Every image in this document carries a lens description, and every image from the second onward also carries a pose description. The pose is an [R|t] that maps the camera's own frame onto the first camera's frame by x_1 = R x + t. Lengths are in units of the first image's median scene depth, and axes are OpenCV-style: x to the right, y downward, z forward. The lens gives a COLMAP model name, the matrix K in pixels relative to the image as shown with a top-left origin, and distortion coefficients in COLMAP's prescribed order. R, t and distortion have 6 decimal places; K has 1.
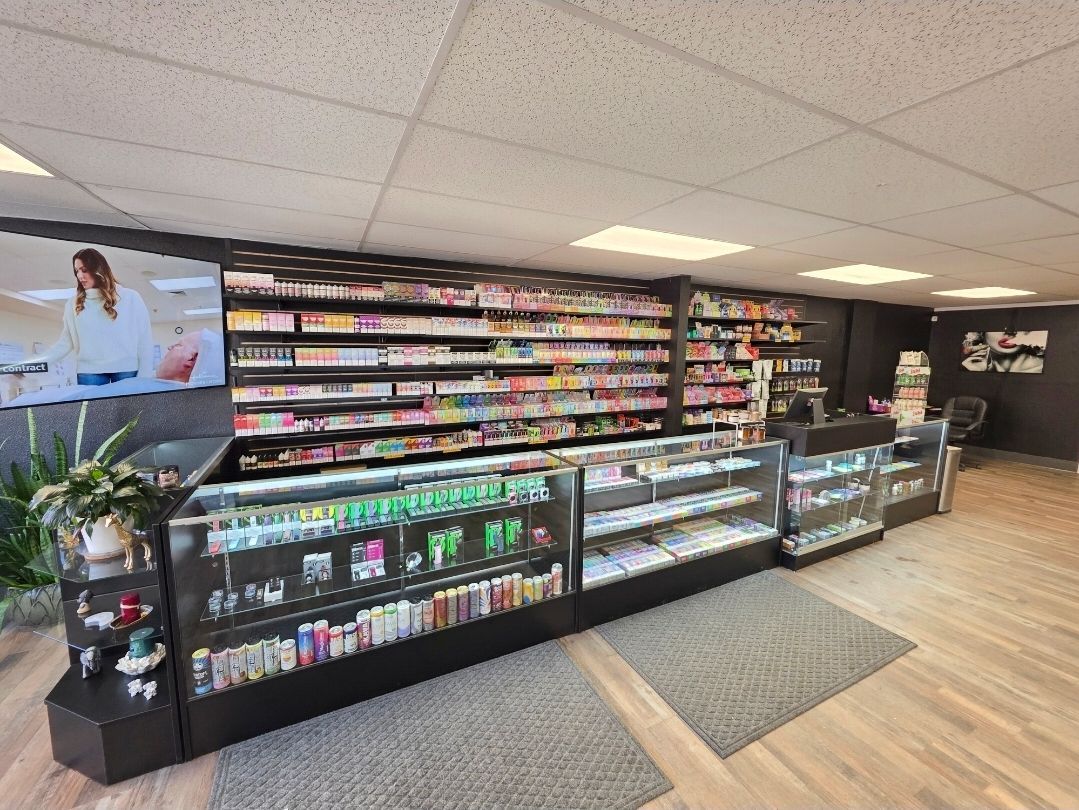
lens RADIAL K [[429.8, 0, 536.6], [0, 429.8, 401.9], [0, 0, 1]] dist [0.003673, -0.000175]
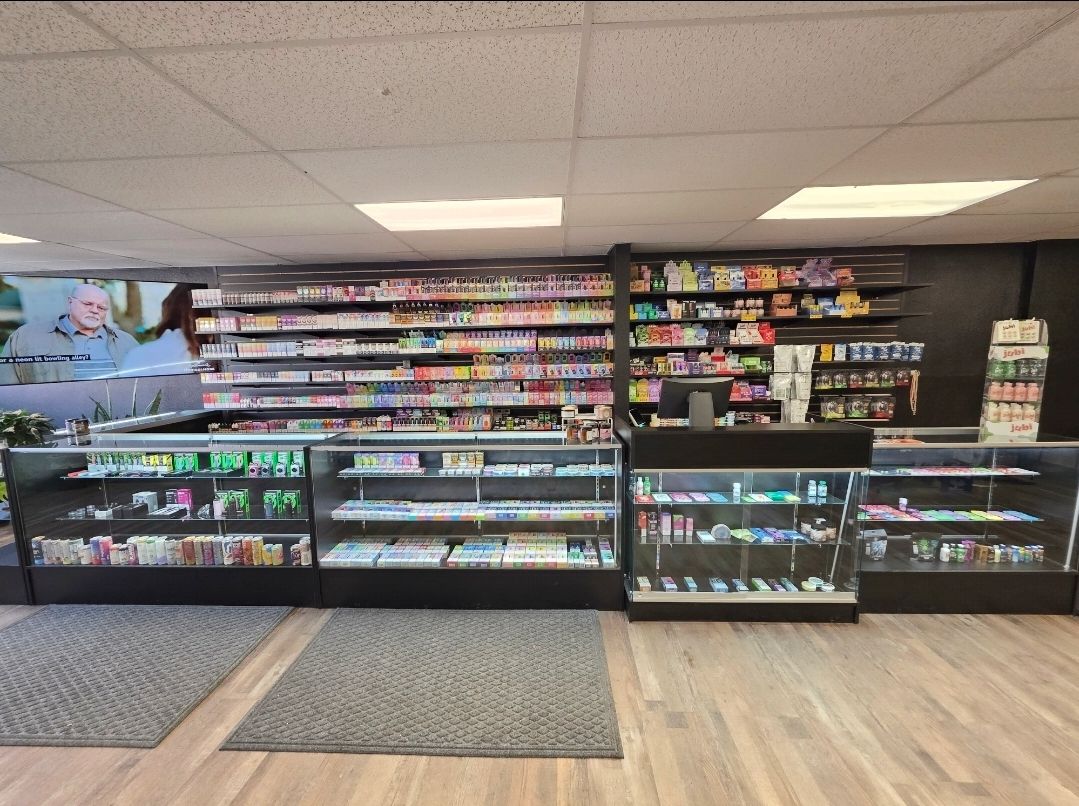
lens RADIAL K [[425.8, 0, 535.5], [0, 425.8, 404.1], [0, 0, 1]] dist [0.003151, 0.000209]
pose [[0.876832, 0.034015, -0.479592, 0.707626], [-0.033874, 0.999386, 0.008949, 0.014399], [0.479602, 0.008399, 0.877446, 0.239357]]
